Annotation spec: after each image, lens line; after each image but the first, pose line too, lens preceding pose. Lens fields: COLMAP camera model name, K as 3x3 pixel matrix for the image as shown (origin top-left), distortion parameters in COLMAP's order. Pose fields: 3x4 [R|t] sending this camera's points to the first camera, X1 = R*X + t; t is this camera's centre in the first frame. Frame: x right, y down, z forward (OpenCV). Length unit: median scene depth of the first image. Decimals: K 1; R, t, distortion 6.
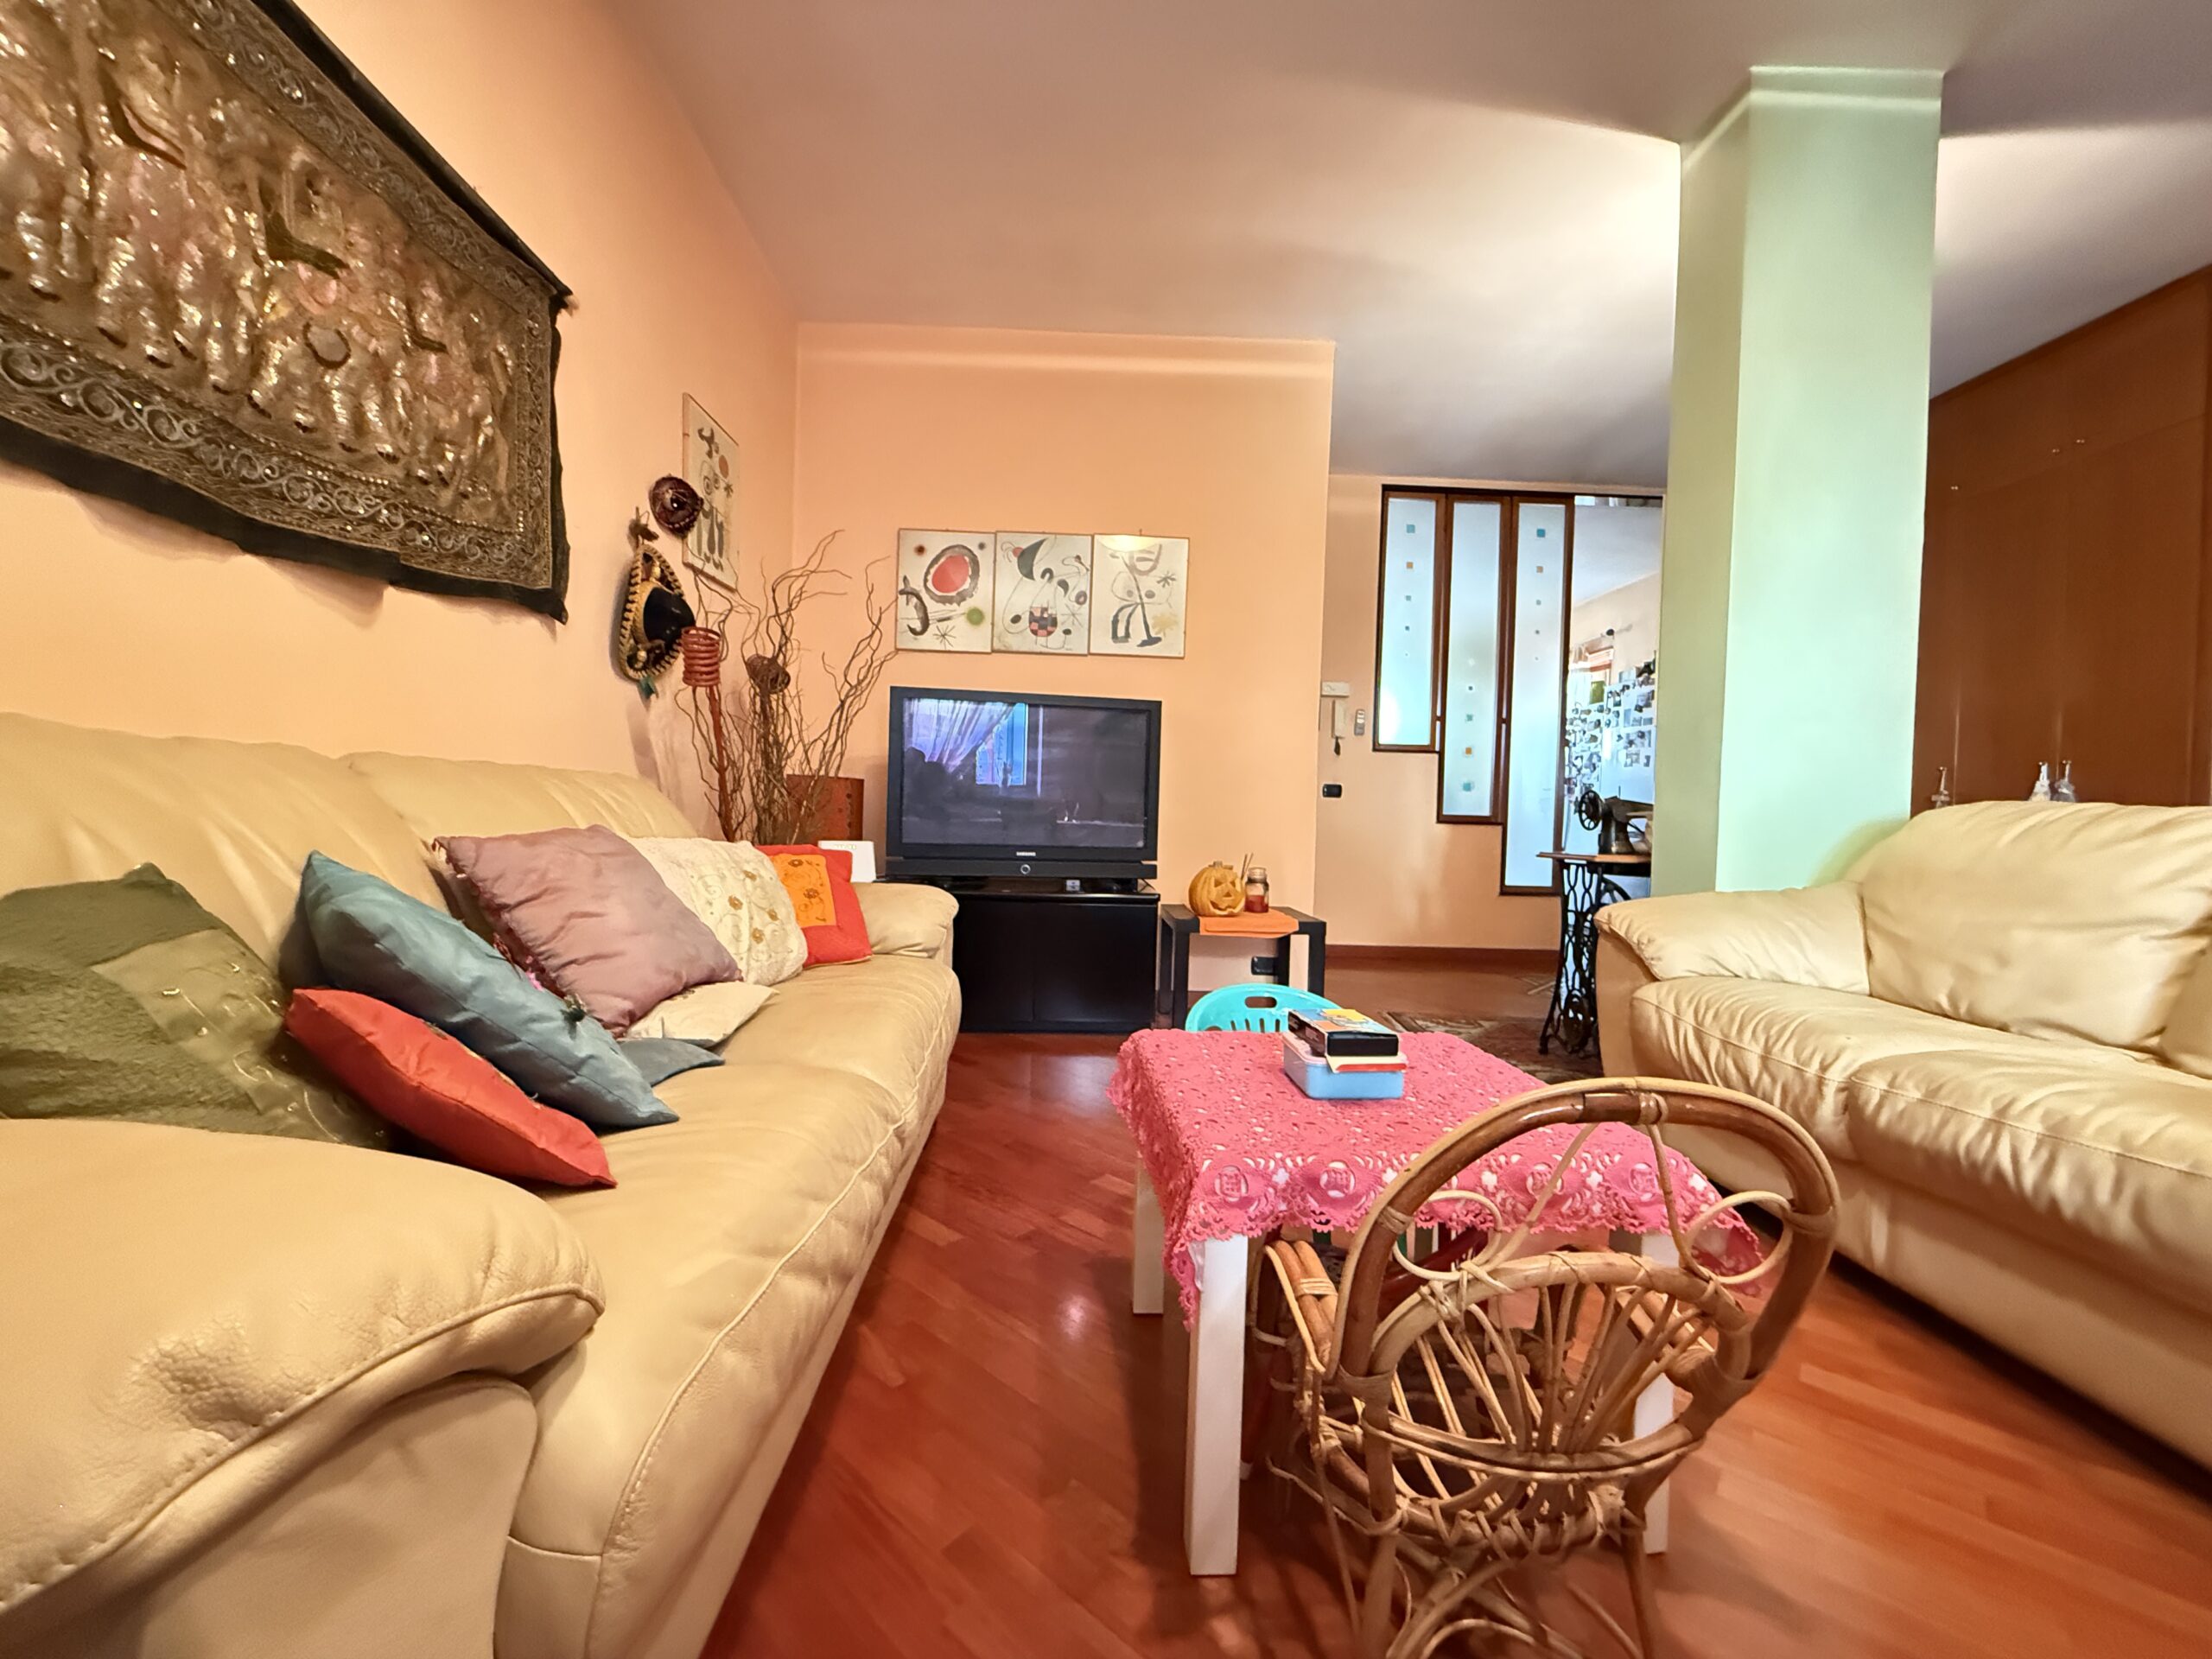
lens RADIAL K [[880.1, 0, 1101.7], [0, 880.1, 828.3], [0, 0, 1]] dist [-0.001651, 0.000559]
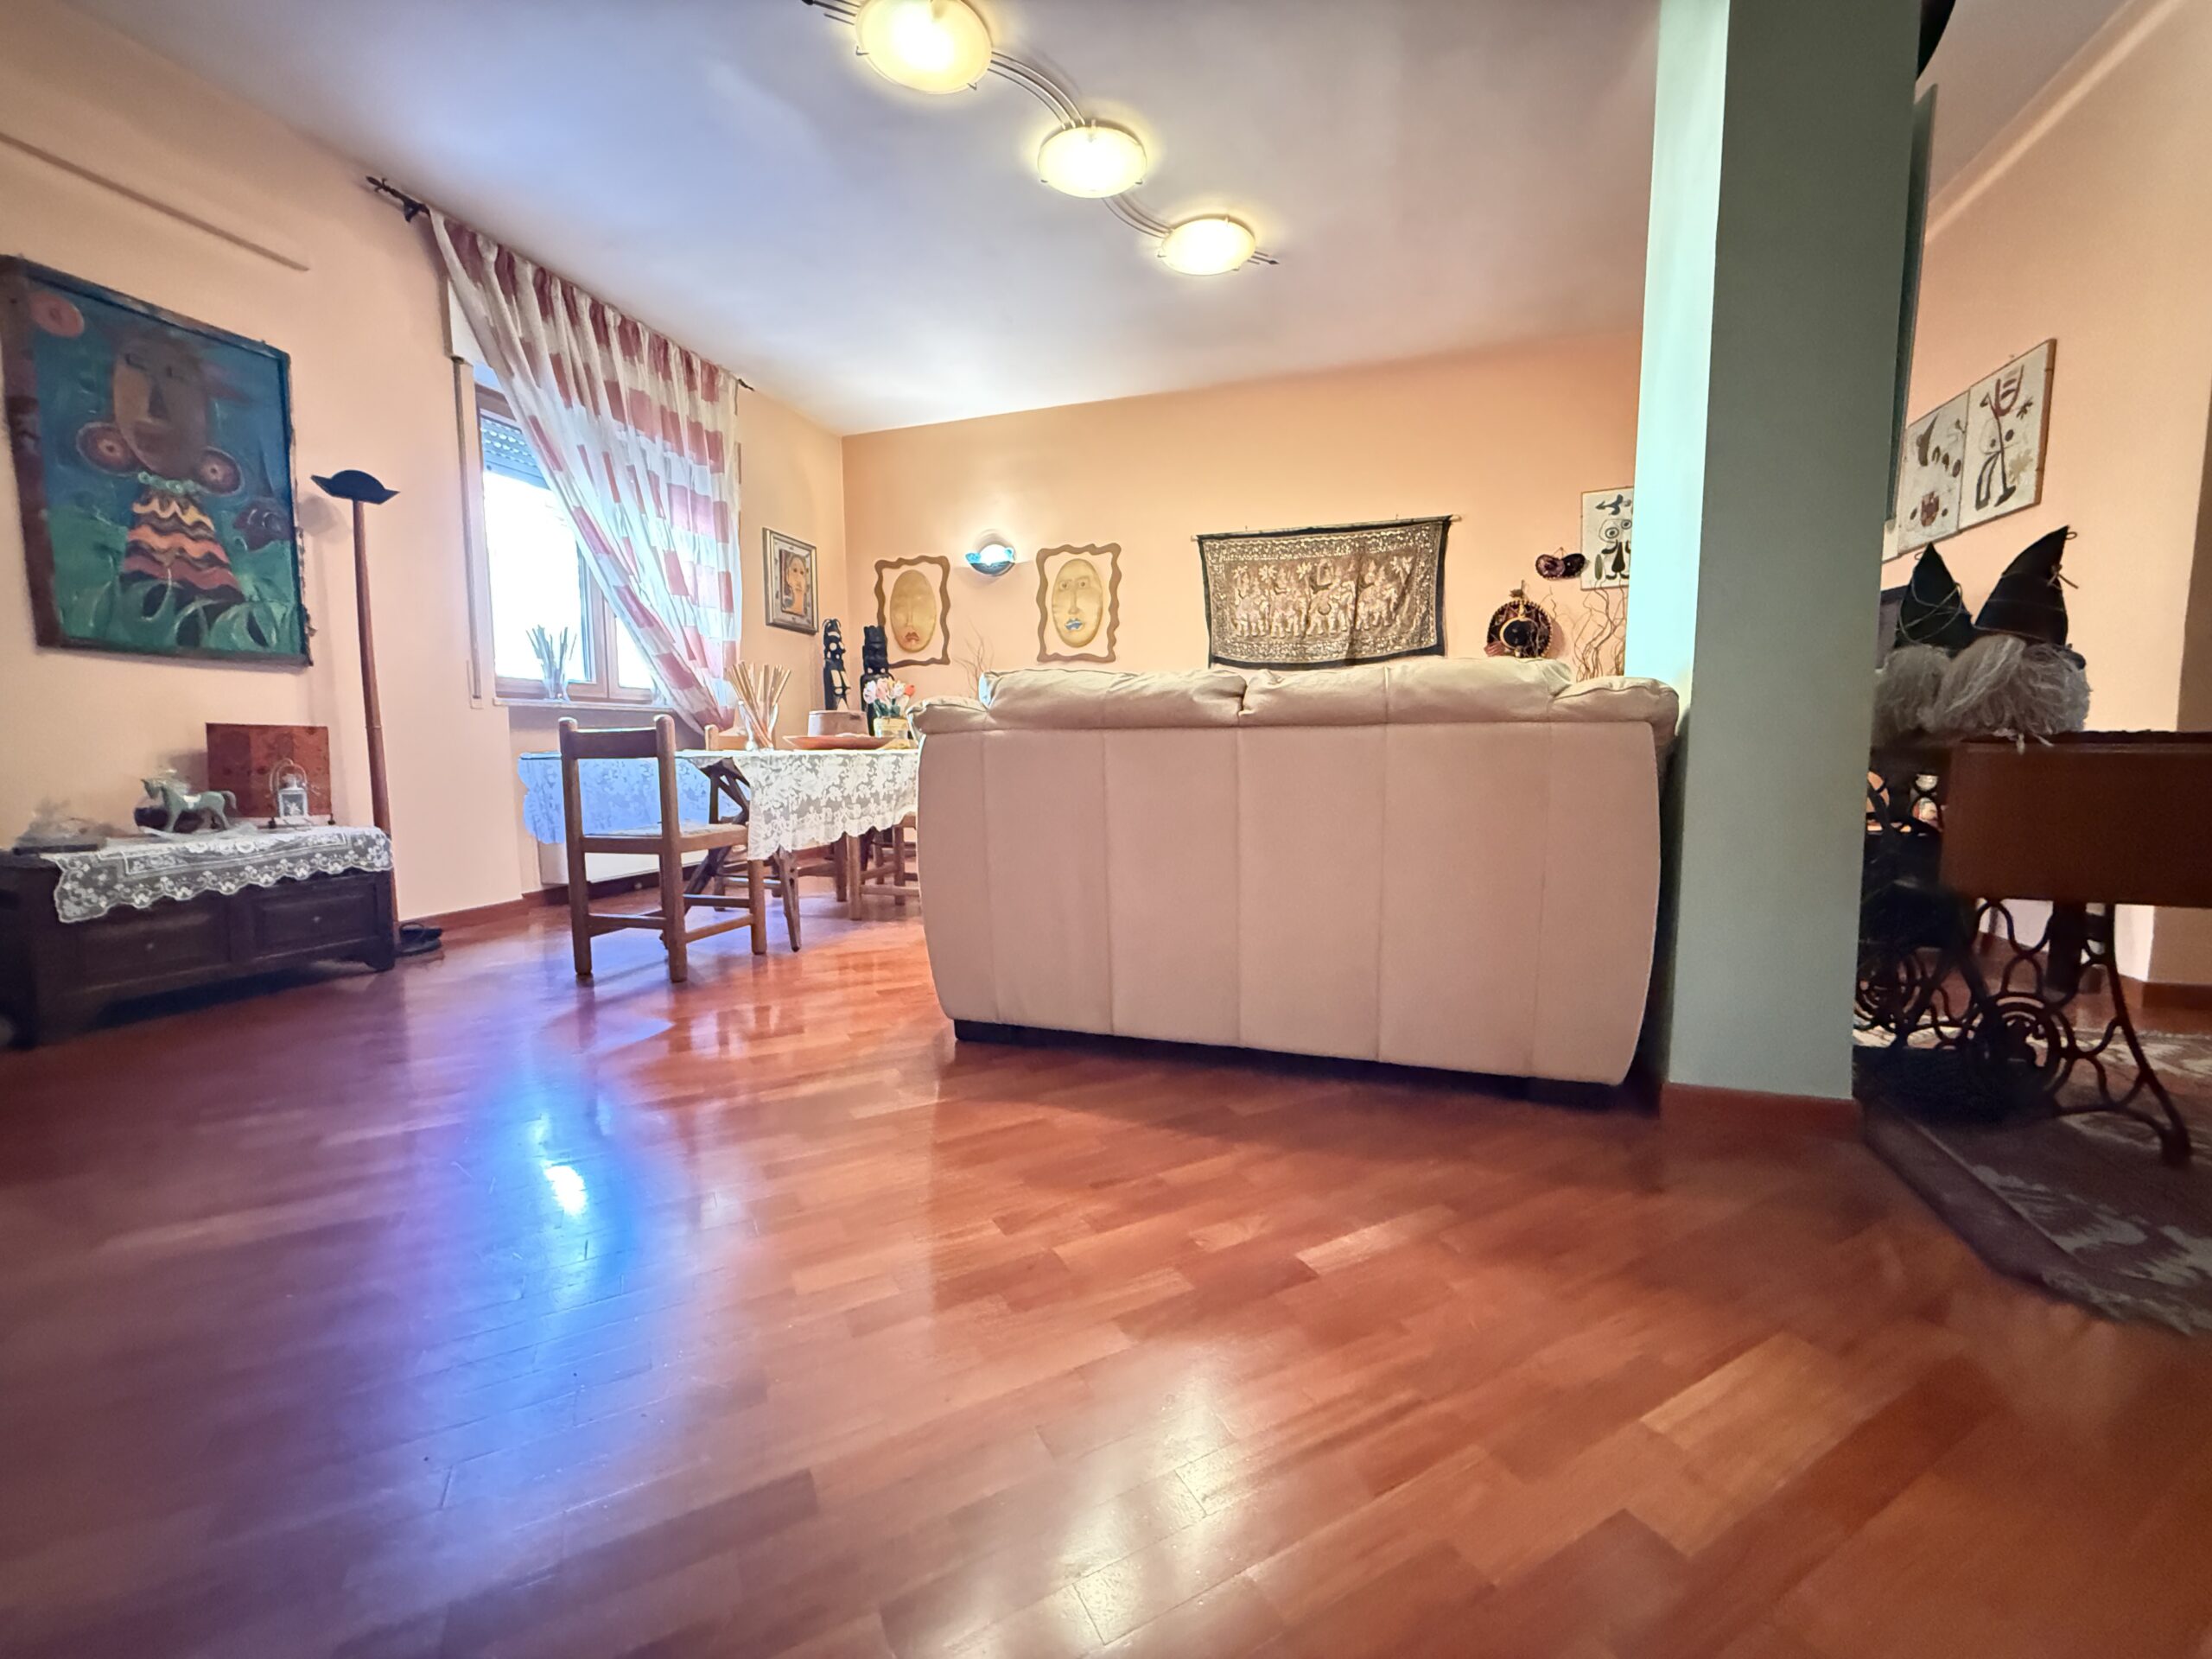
lens RADIAL K [[880.1, 0, 1099.3], [0, 880.1, 827.4], [0, 0, 1]] dist [-0.001651, 0.000559]
pose [[-0.340086, 0.061215, -0.938400, 1.382370], [-0.019104, 0.997223, 0.071976, 0.057631], [0.940200, 0.042406, -0.337972, 0.640646]]
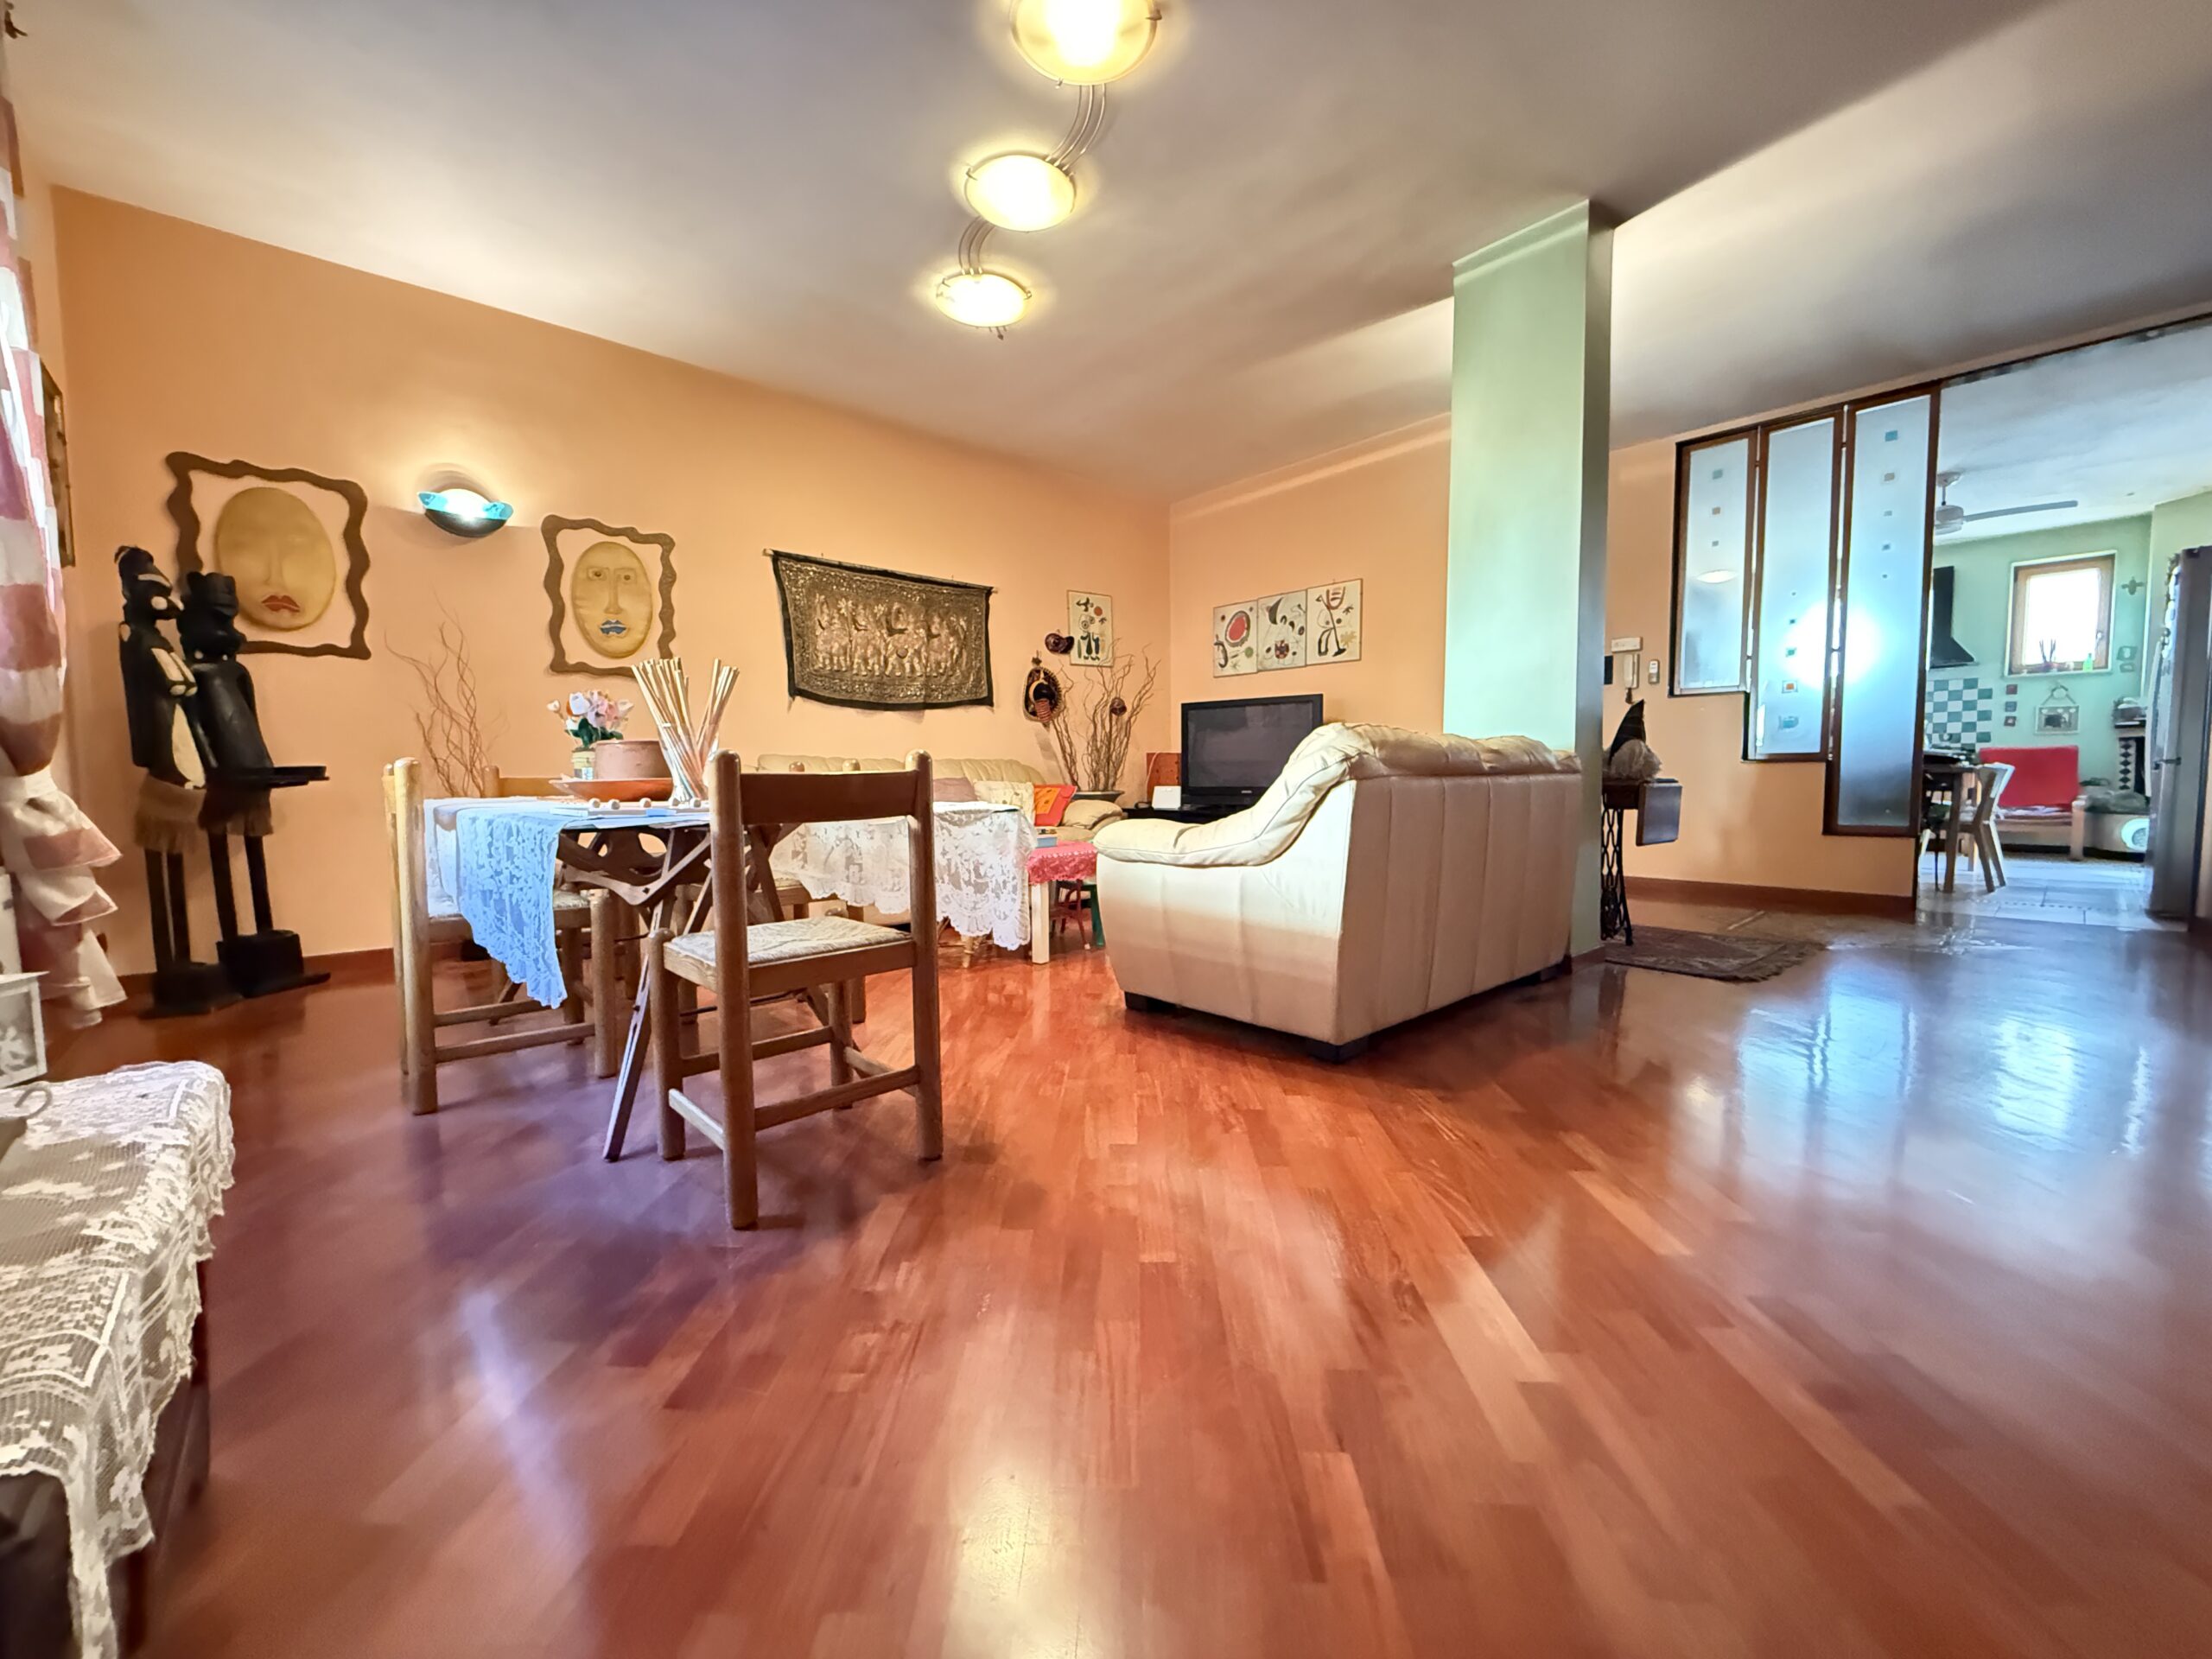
lens RADIAL K [[880.1, 0, 1101.0], [0, 880.1, 830.3], [0, 0, 1]] dist [-0.001651, 0.000559]
pose [[0.644066, 0.016289, -0.764796, 1.205449], [0.013057, 0.999394, 0.032281, 0.051849], [0.764858, -0.030777, 0.643463, -0.383281]]
